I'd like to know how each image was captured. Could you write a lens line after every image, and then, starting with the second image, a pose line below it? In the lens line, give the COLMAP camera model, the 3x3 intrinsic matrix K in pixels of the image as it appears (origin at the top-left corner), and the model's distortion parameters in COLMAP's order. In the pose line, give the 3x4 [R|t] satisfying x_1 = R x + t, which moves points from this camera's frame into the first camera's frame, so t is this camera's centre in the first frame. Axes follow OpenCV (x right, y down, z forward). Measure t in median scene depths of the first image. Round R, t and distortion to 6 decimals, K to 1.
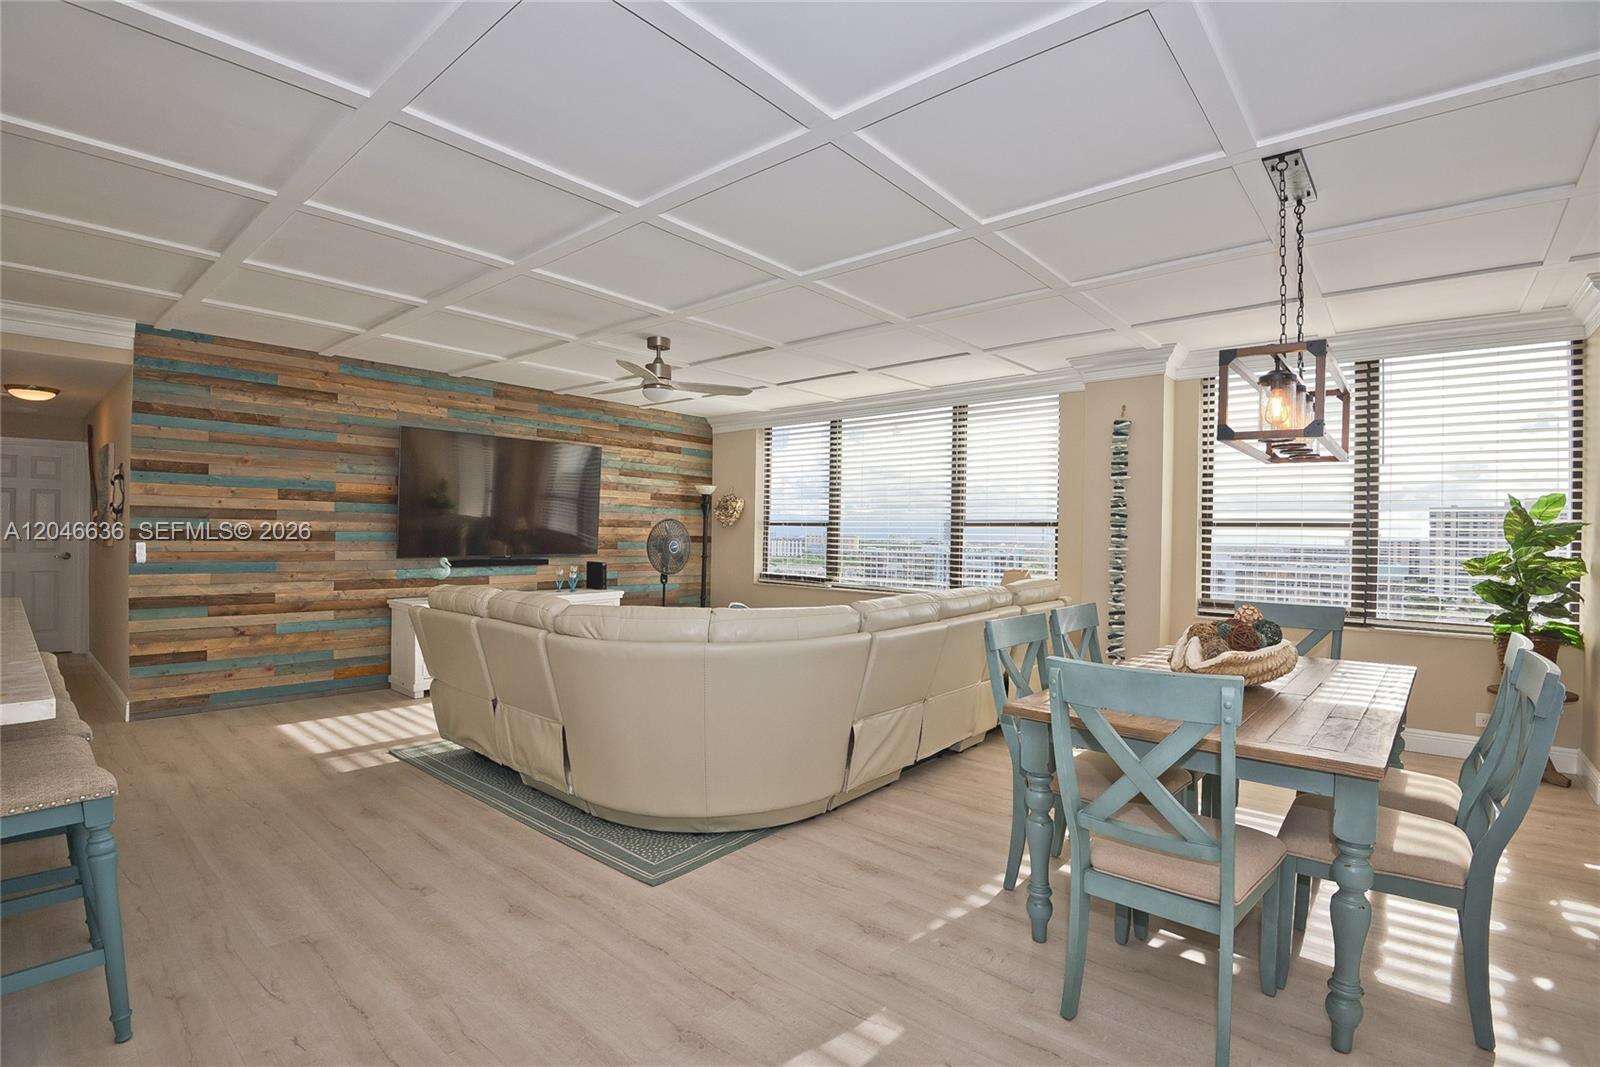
lens RADIAL K [[740.3, 0, 800.7], [0, 740.3, 529.2], [0, 0, 1]] dist [-0.023674, -0.000630]
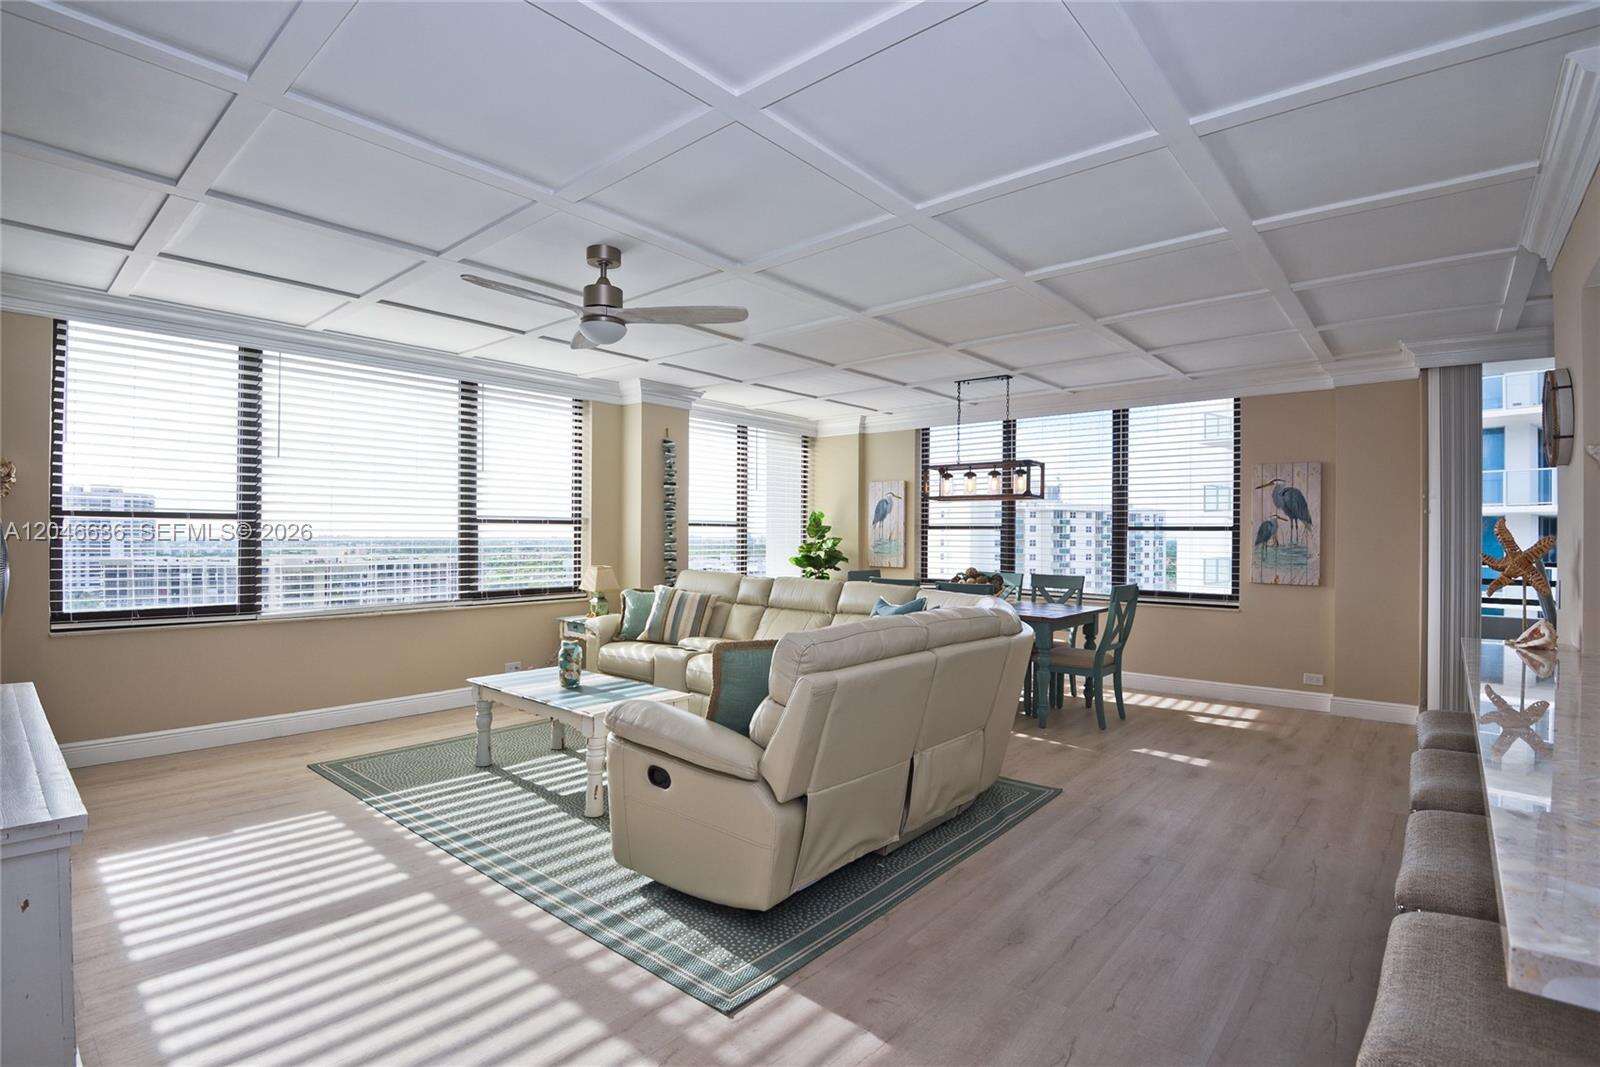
lens RADIAL K [[764.2, 0, 804.1], [0, 764.2, 536.3], [0, 0, 1]] dist [-0.001560, -0.000069]
pose [[-0.008126, -0.013236, 0.999879, -1.357620], [-0.009679, 0.999867, 0.013158, -0.007852], [-0.999920, -0.009571, -0.008253, 1.248960]]
